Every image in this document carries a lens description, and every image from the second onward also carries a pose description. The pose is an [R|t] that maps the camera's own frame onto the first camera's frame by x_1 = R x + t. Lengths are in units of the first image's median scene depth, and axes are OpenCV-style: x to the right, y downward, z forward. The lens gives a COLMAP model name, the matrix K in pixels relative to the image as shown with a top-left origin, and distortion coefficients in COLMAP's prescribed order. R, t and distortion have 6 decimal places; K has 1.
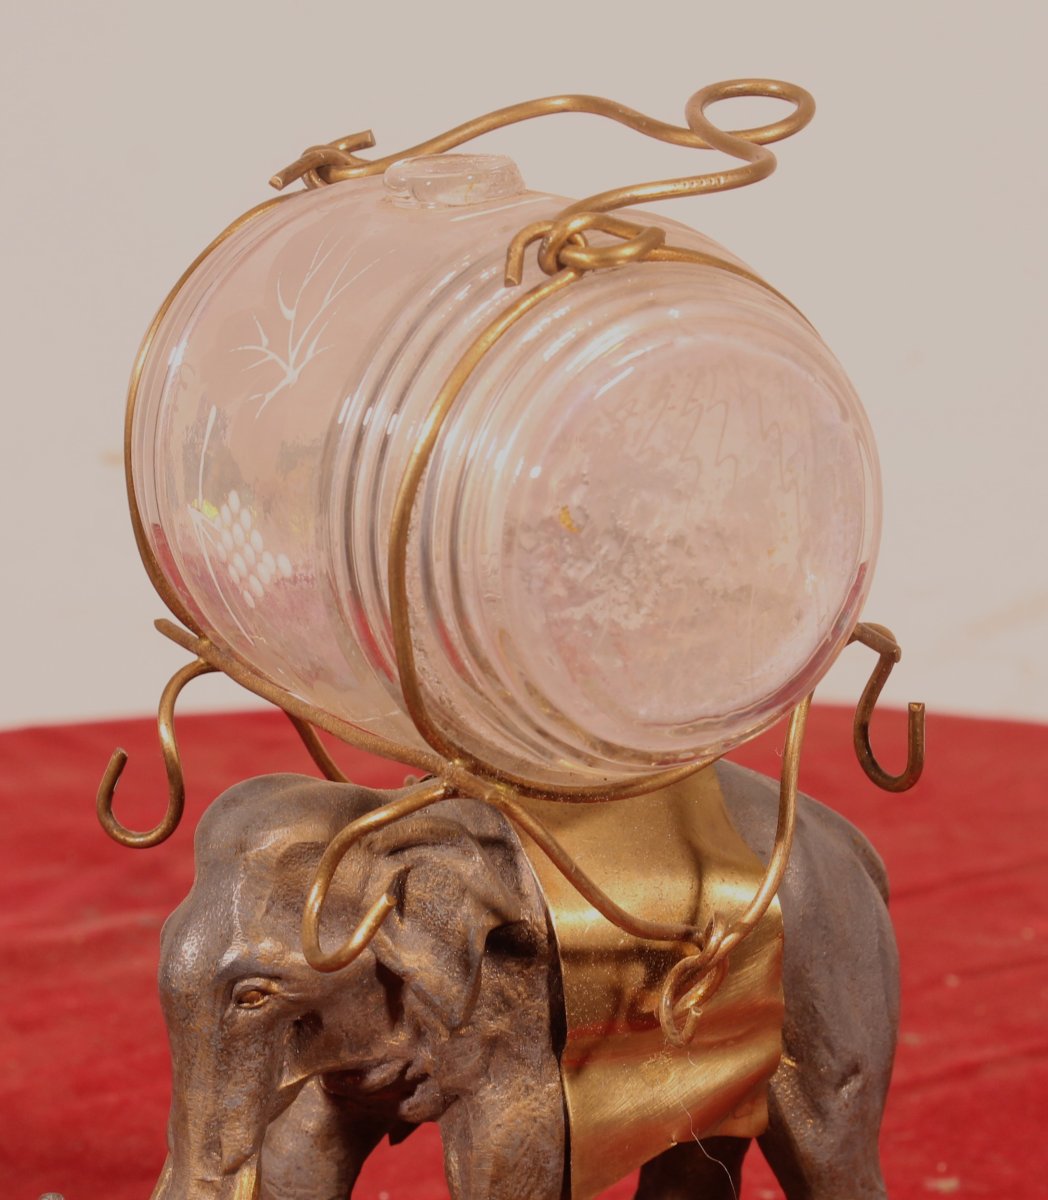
lens RADIAL K [[2495.9, 0, 524.4], [0, 2495.9, 600.8], [0, 0, 1]] dist [0.059878, 0.000000]
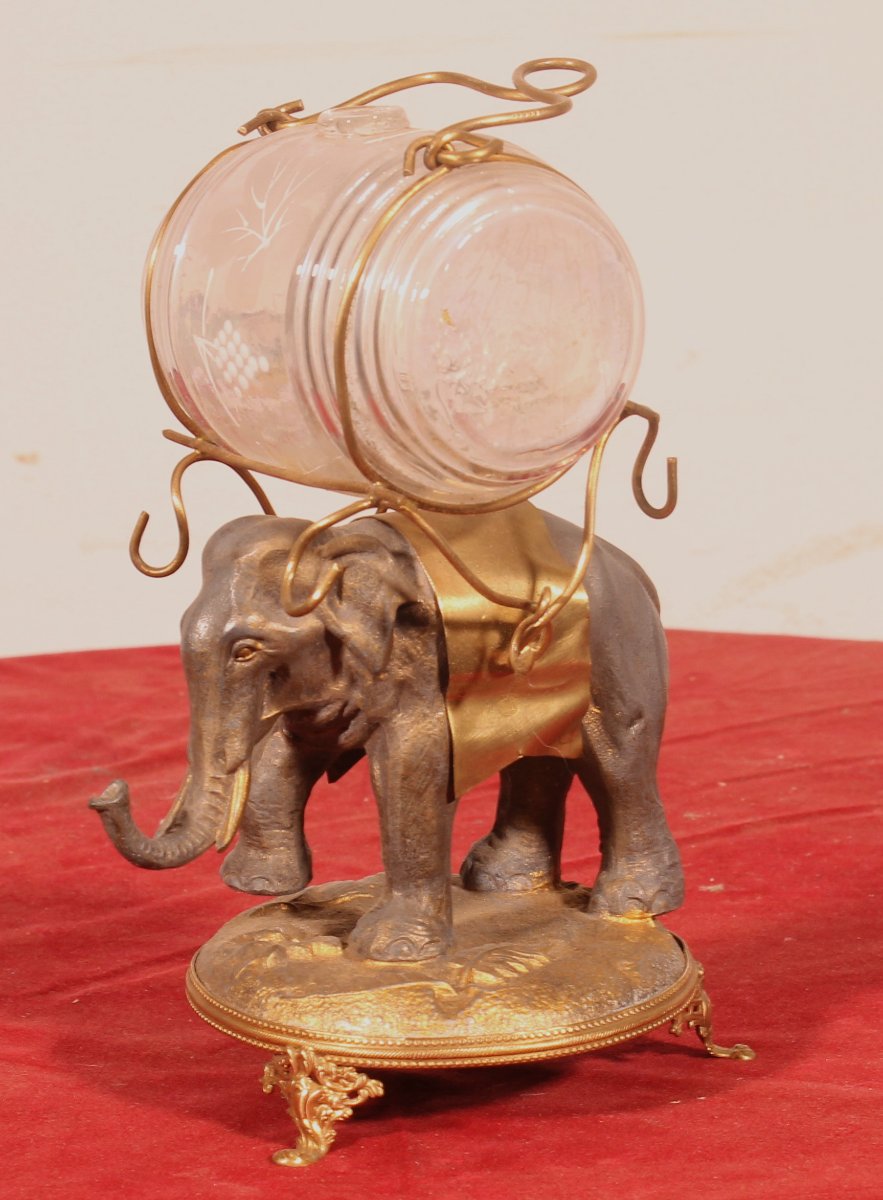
lens RADIAL K [[2349.1, 0, 442.2], [0, 2349.1, 596.6], [0, 0, 1]] dist [0.107425, 0.000000]
pose [[0.998954, -0.022098, 0.040031, -0.044205], [0.023401, 0.999202, -0.032376, 0.170930], [-0.039284, 0.033279, 0.998674, -0.439401]]
